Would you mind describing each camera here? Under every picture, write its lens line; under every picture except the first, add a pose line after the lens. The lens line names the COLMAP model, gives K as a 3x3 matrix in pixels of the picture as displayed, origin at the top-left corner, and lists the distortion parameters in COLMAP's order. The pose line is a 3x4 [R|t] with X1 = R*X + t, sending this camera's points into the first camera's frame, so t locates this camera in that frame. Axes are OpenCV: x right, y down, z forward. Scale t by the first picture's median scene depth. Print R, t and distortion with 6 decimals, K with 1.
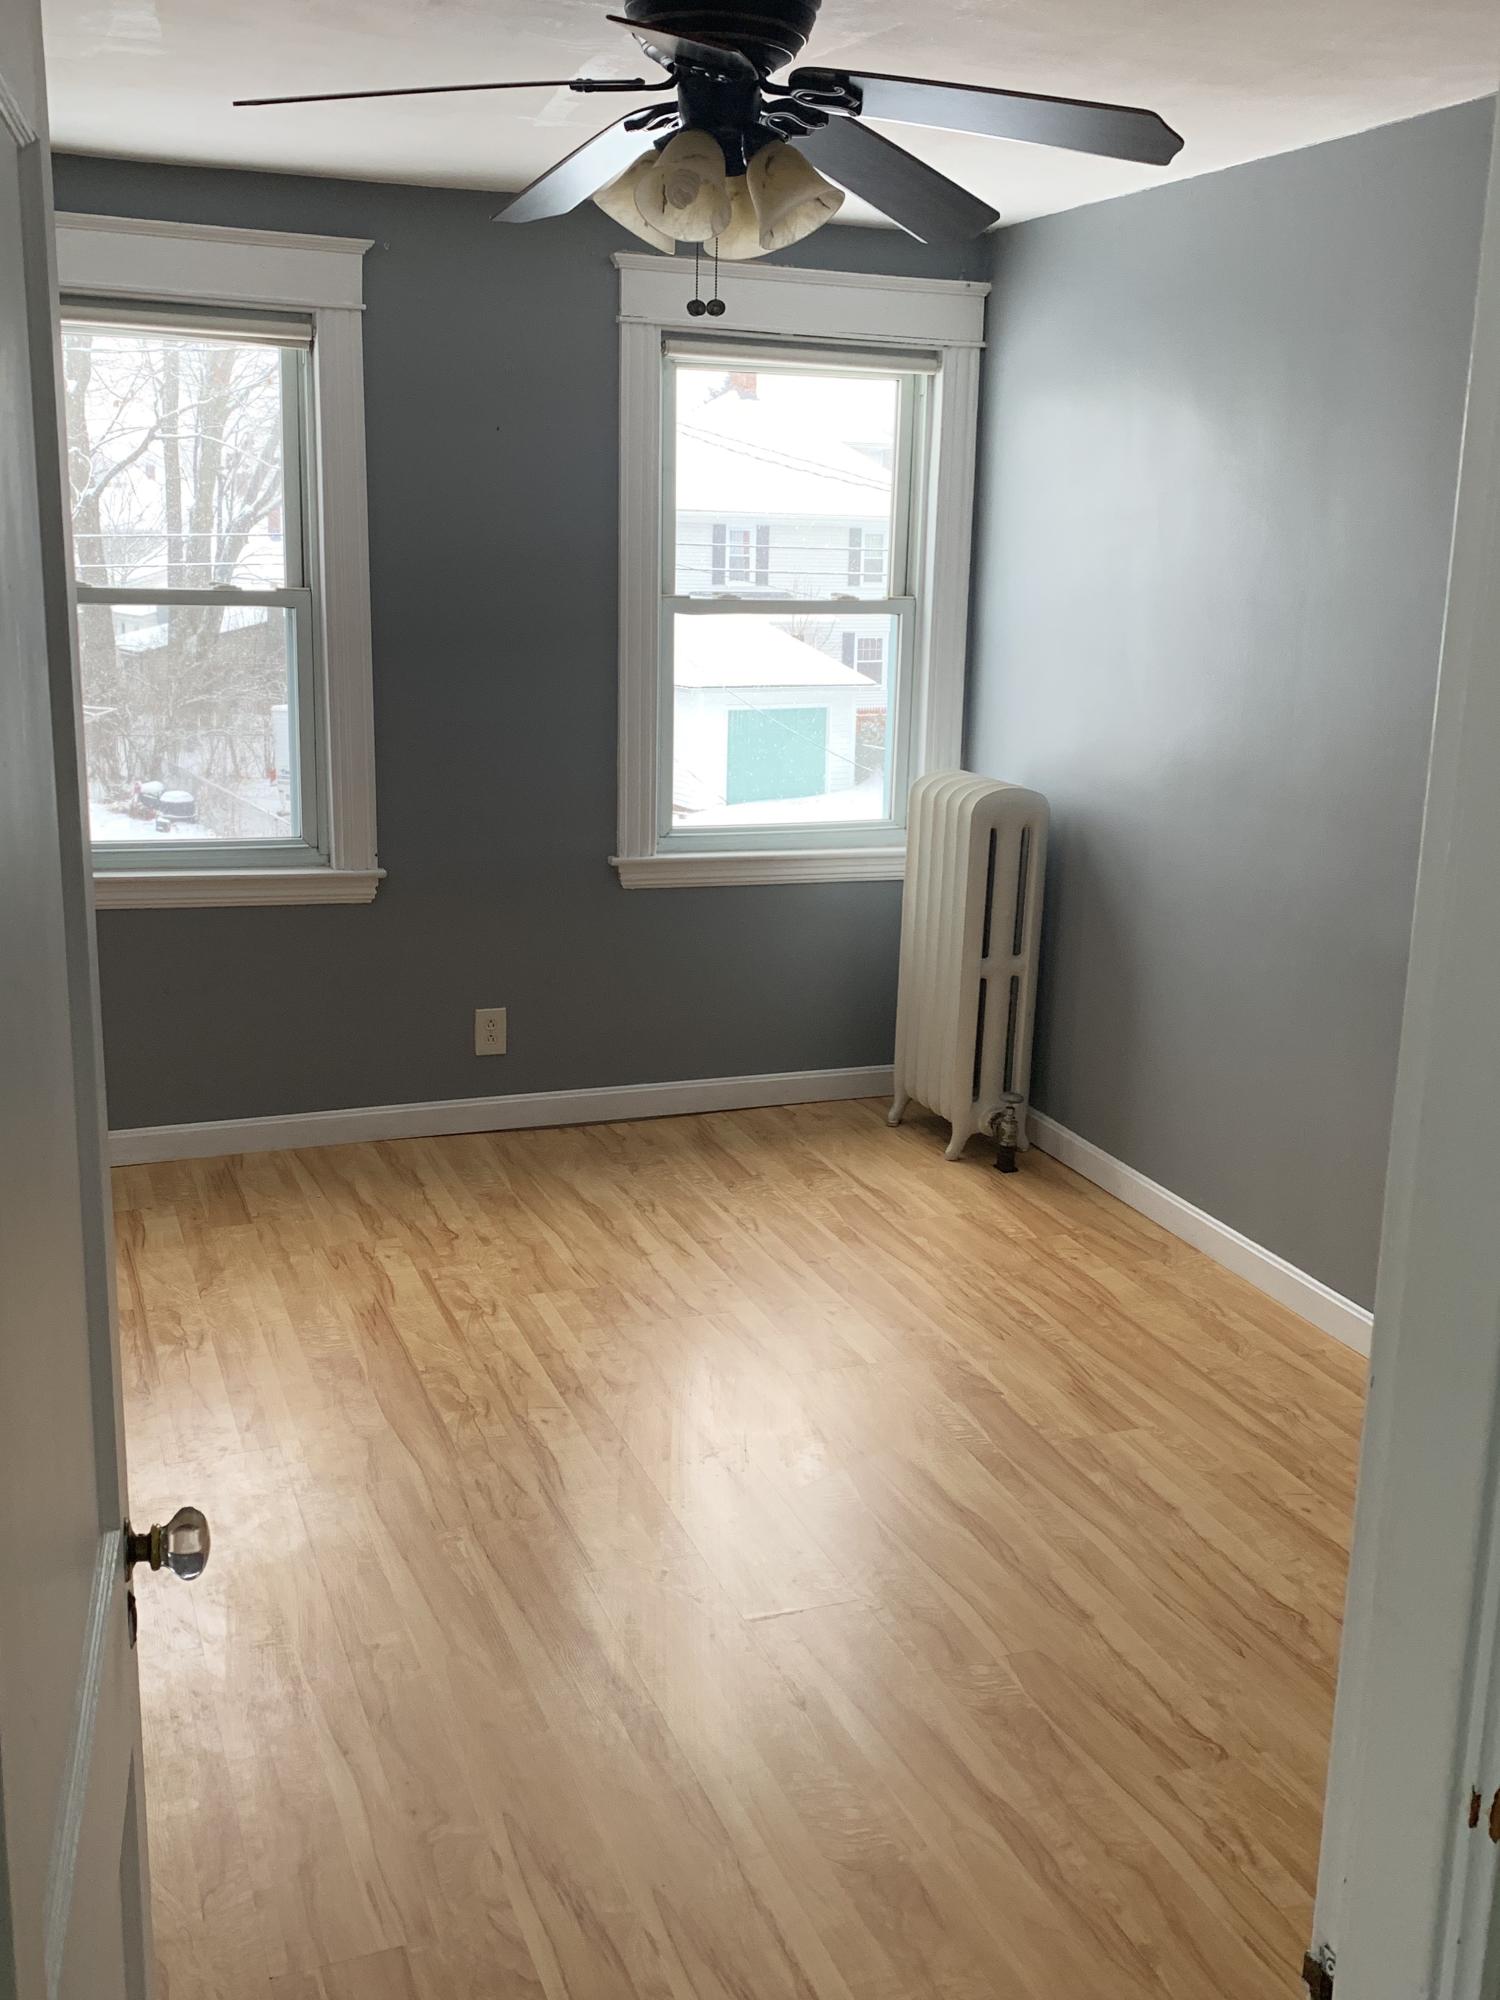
lens RADIAL K [[1987.1, 0, 750.0], [0, 1987.1, 1000.0], [0, 0, 1]] dist [0.189189, -0.534733]
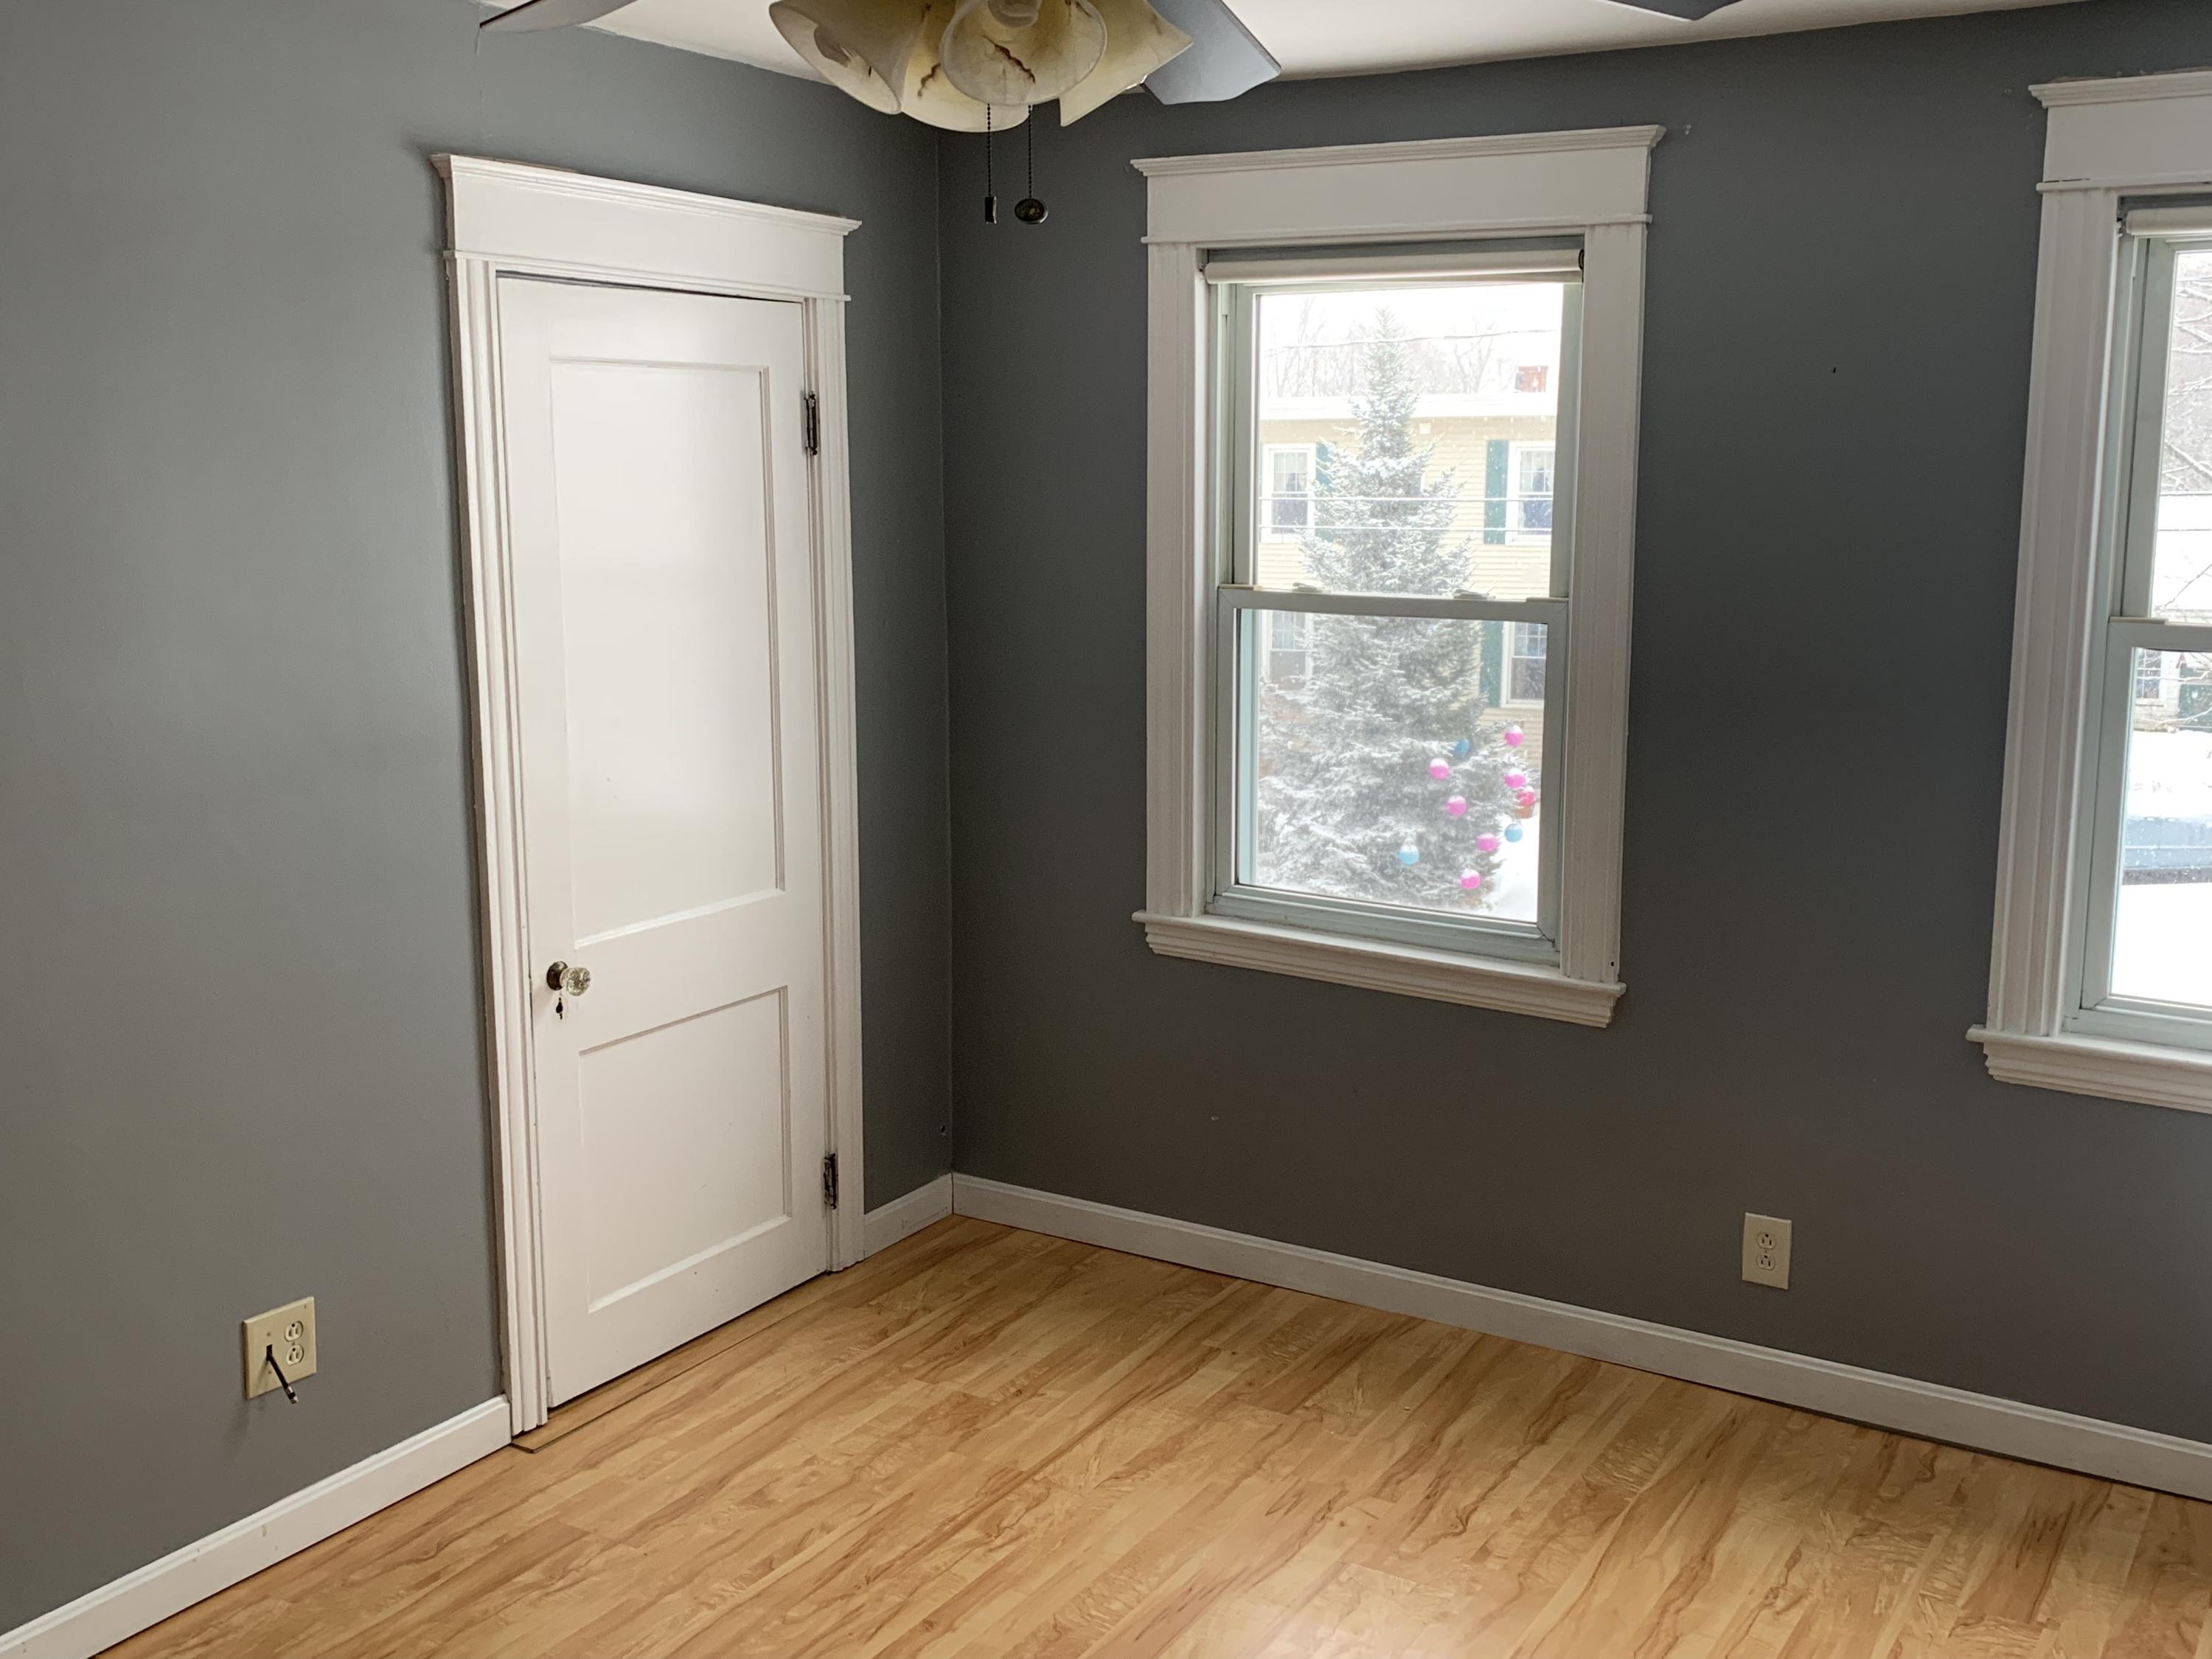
lens RADIAL K [[2202.4, 0, 1106.0], [0, 2202.4, 829.5], [0, 0, 1]] dist [0.078739, -0.149592]
pose [[0.589159, 0.116027, -0.799643, 0.342738], [-0.168614, 0.985503, 0.018764, -0.107502], [0.790228, 0.123777, 0.600182, 0.388383]]
